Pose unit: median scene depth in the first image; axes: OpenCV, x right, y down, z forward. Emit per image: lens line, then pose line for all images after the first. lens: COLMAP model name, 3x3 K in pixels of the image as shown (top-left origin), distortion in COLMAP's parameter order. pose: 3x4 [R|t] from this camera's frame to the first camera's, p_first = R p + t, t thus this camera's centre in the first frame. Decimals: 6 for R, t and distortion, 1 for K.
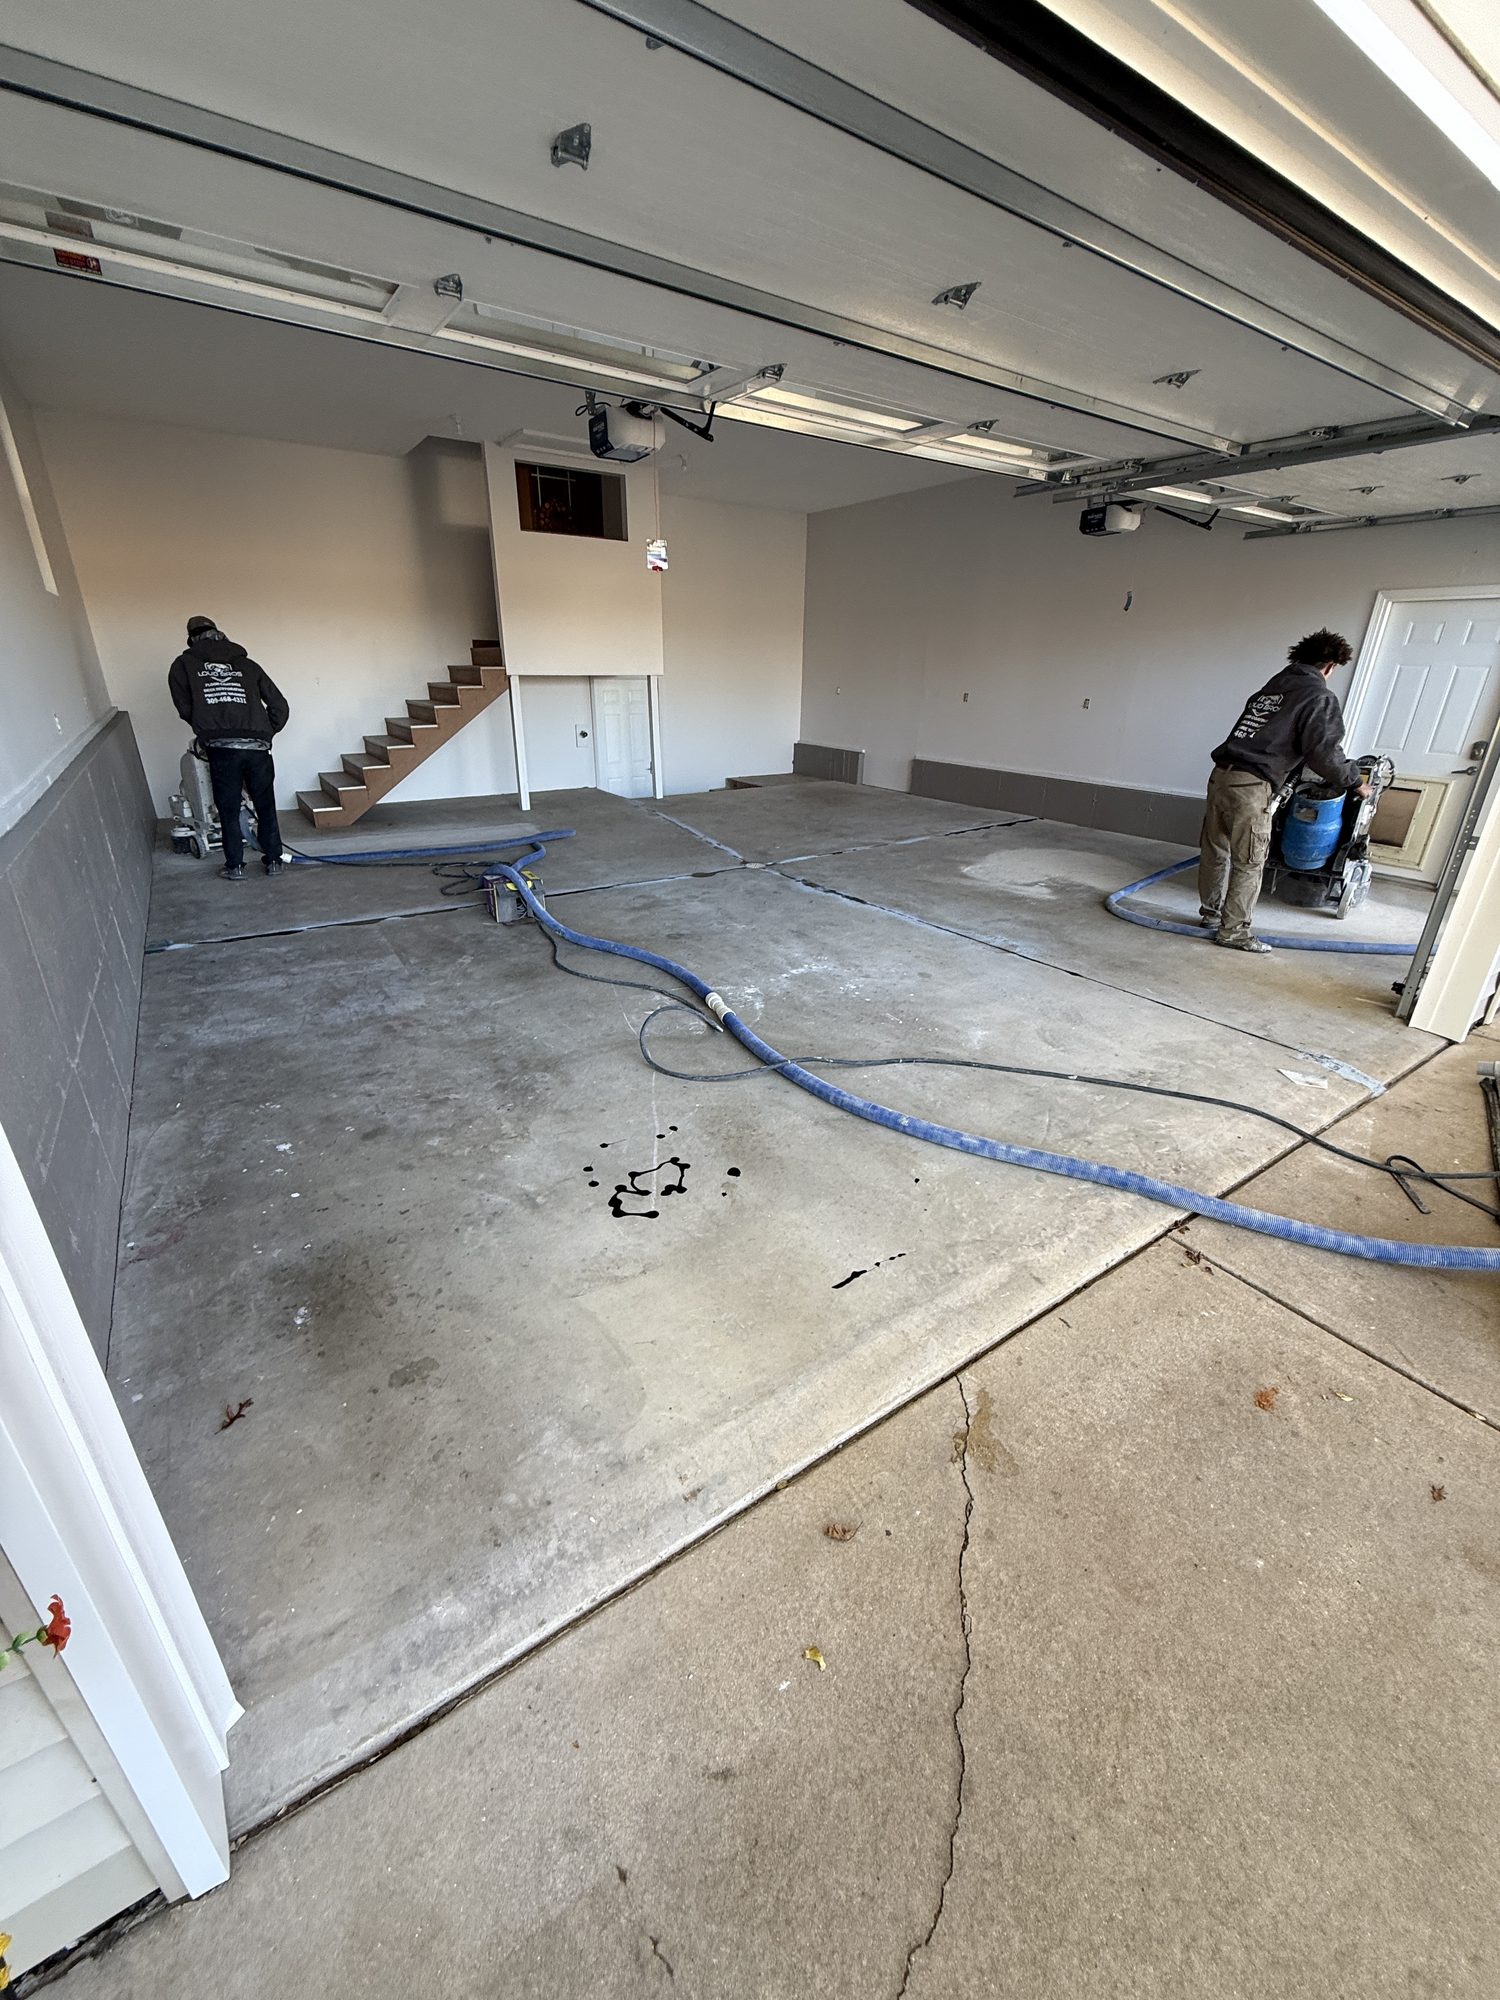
lens RADIAL K [[793.9, 0, 752.0], [0, 793.9, 996.5], [0, 0, 1]] dist [0.006765, -0.001059]
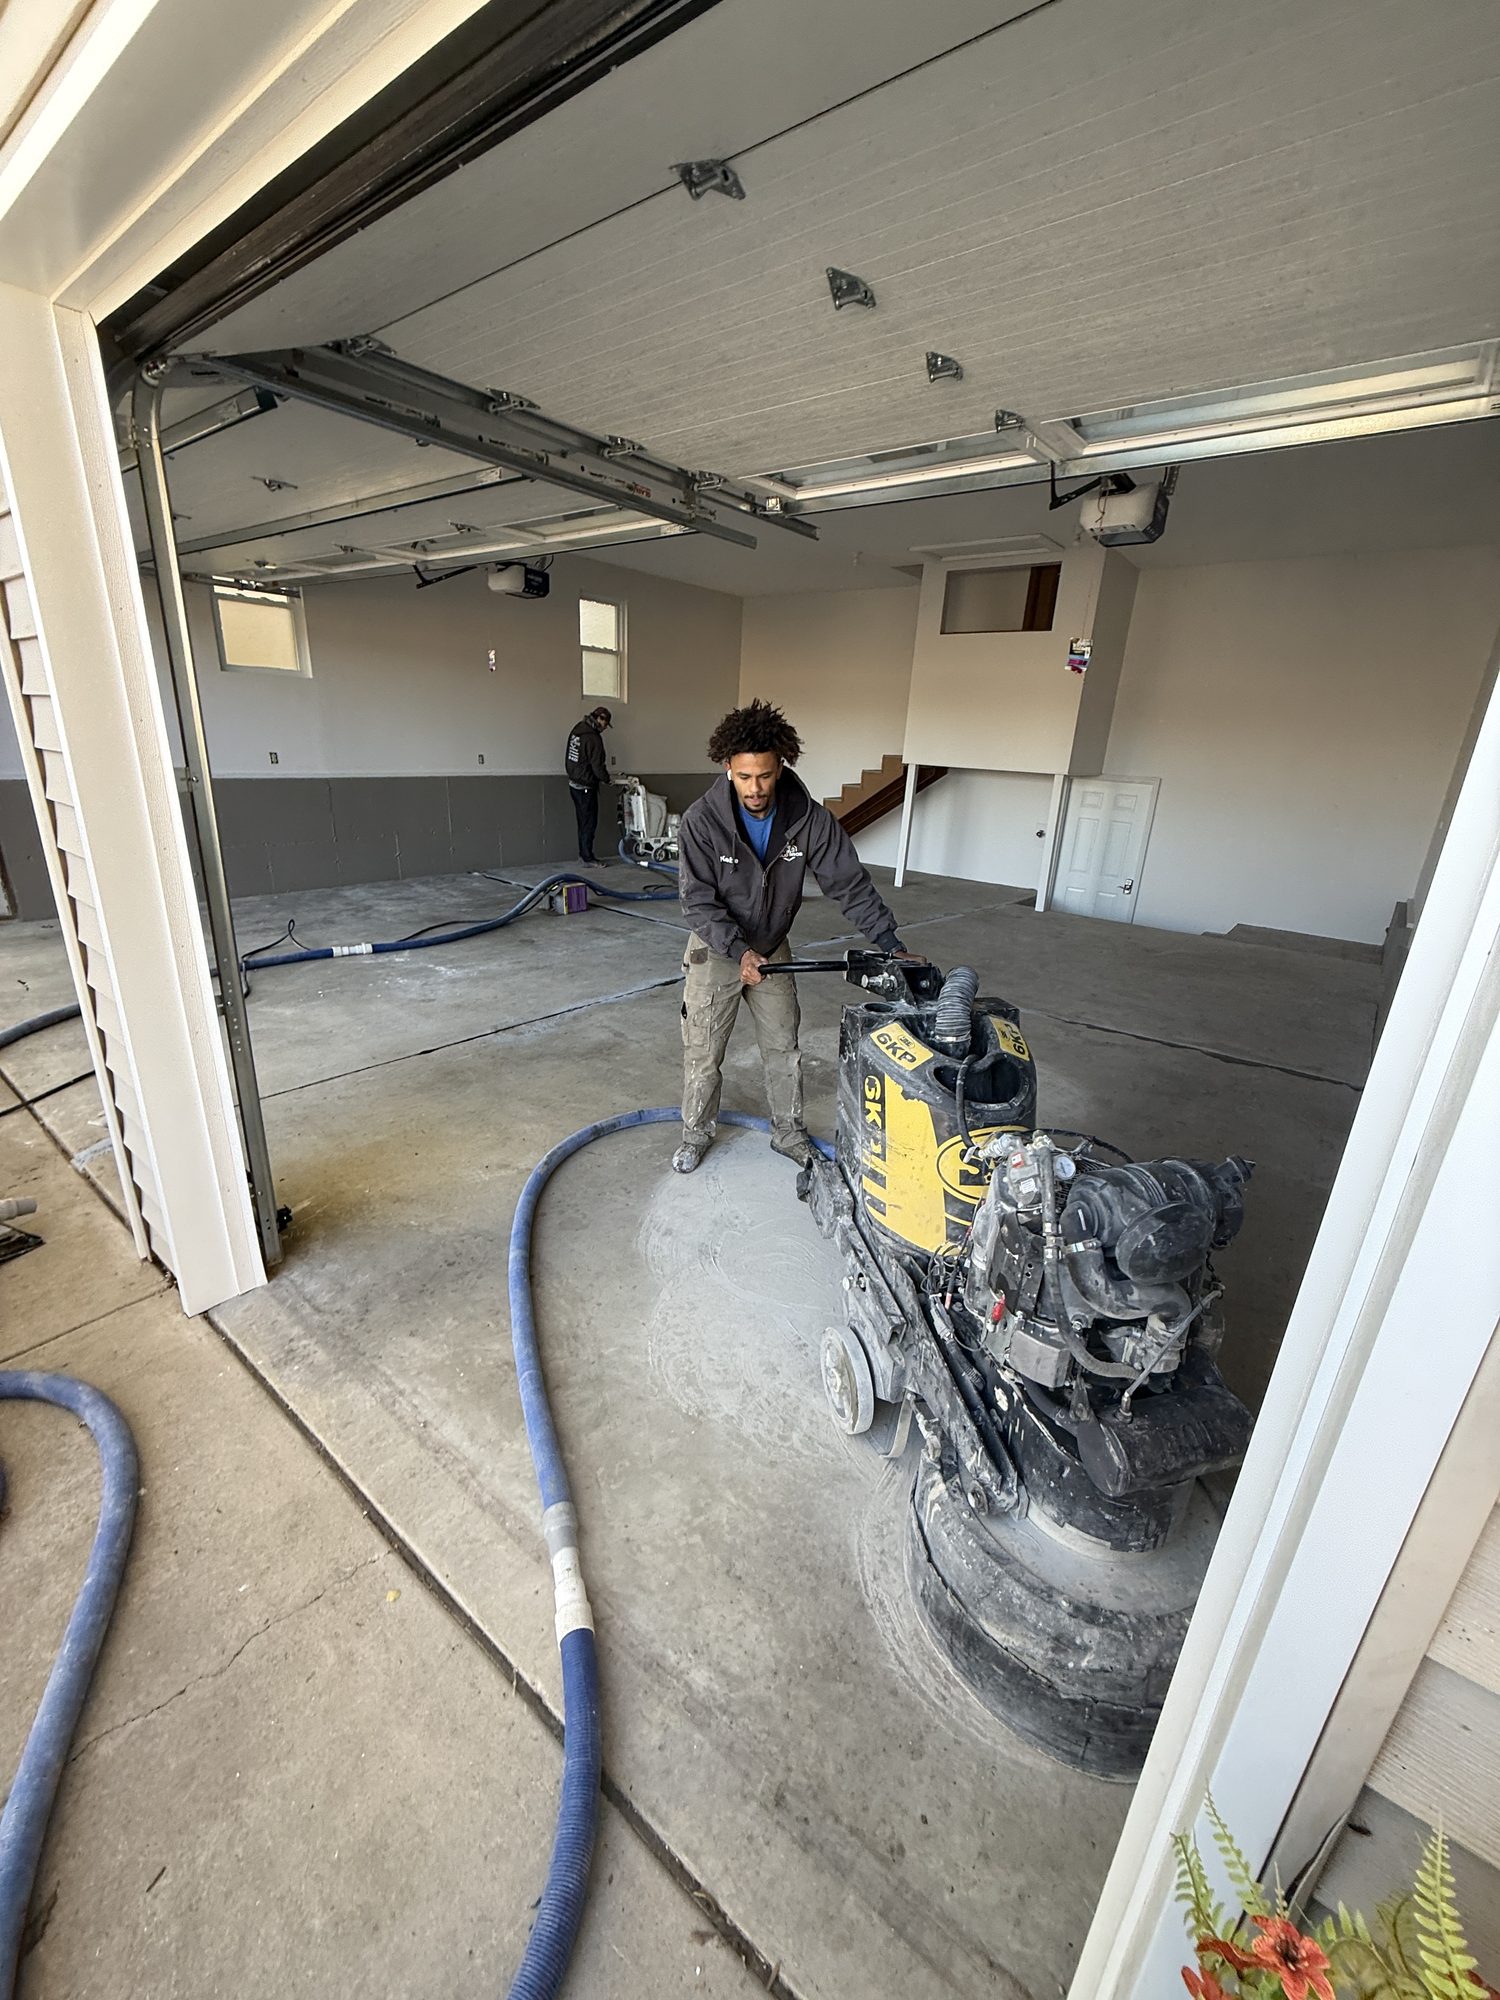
lens RADIAL K [[793.9, 0, 751.6], [0, 793.9, 1000.1], [0, 0, 1]] dist [0.006765, -0.001059]
pose [[0.301743, 0.310131, -0.901538, 1.214068], [-0.413170, 0.894739, 0.169504, -0.361988], [0.859210, 0.321341, 0.398118, 0.836309]]
